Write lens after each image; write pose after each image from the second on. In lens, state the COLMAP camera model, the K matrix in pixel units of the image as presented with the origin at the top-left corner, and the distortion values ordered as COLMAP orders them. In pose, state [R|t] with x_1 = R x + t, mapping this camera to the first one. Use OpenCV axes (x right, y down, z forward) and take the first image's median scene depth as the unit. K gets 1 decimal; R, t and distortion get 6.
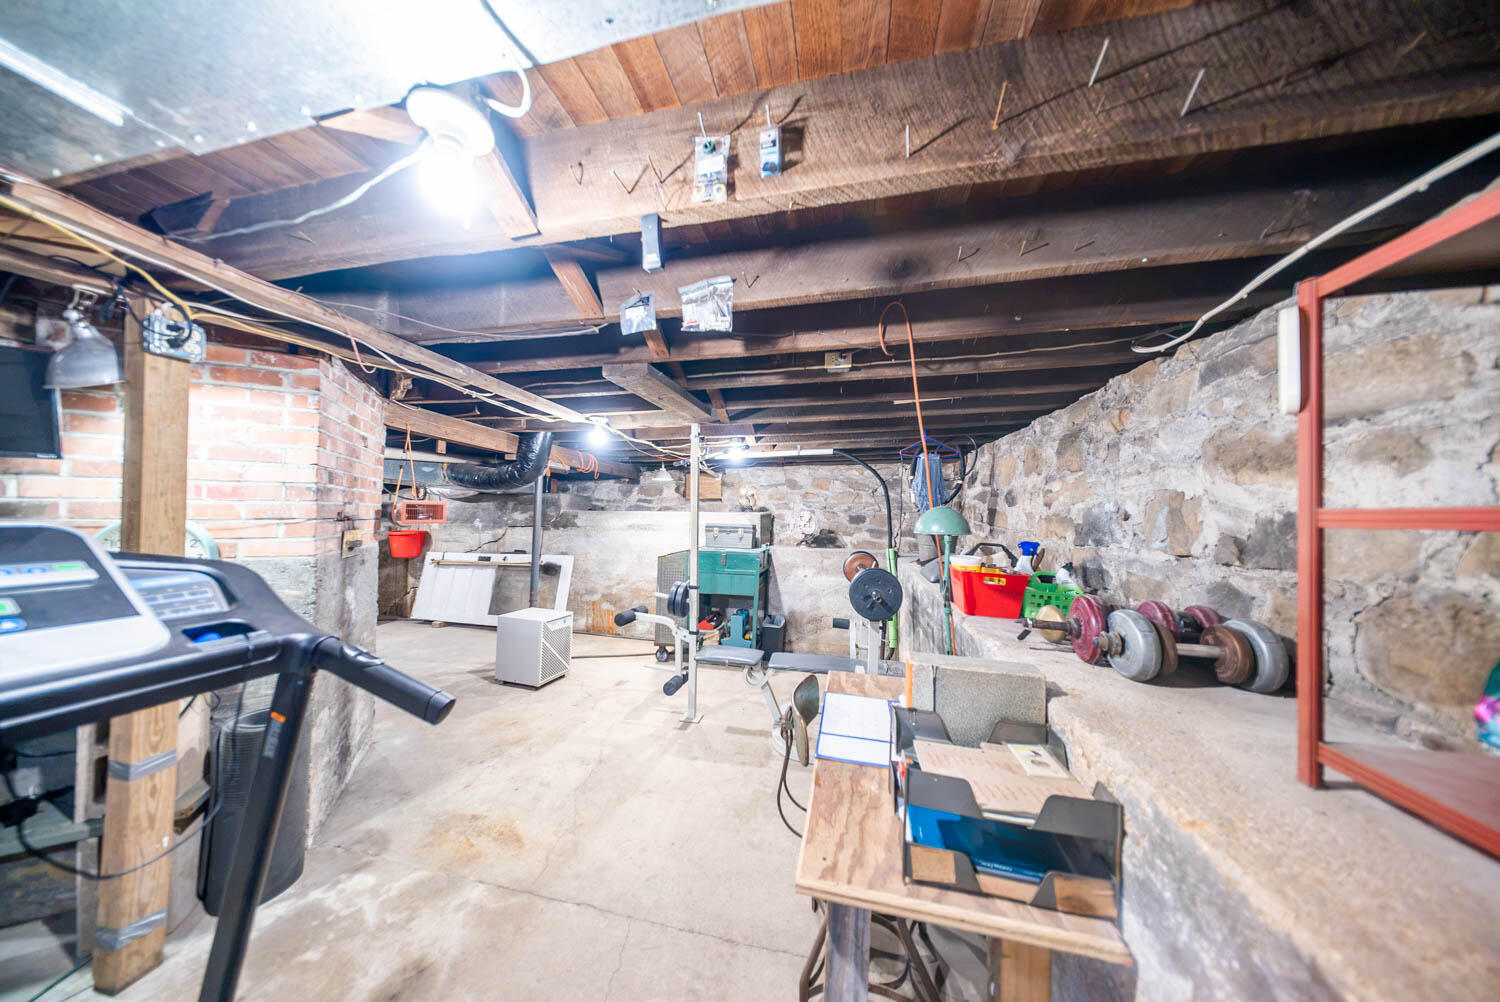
lens RADIAL K [[441.9, 0, 749.3], [0, 441.9, 506.7], [0, 0, 1]] dist [0.002535, -0.001499]
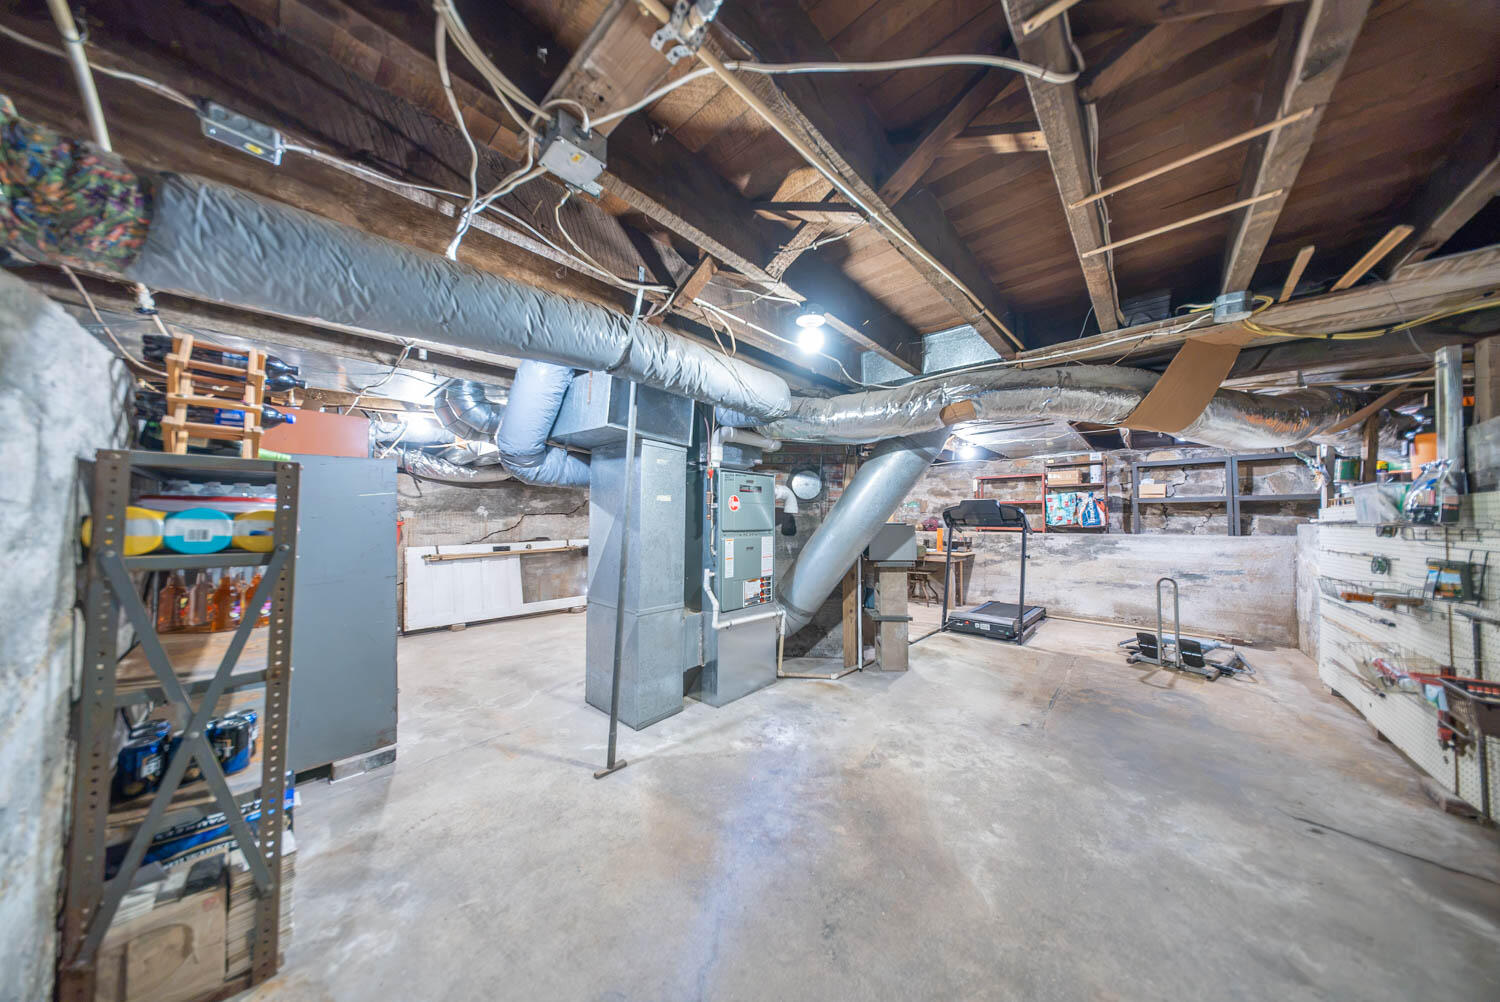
lens RADIAL K [[441.9, 0, 748.4], [0, 441.9, 503.0], [0, 0, 1]] dist [0.002535, -0.001499]
pose [[0.494502, 0.017179, 0.869007, -1.163225], [-0.013419, 0.999836, -0.012130, 0.024667], [-0.869073, -0.005663, 0.494652, 0.079172]]
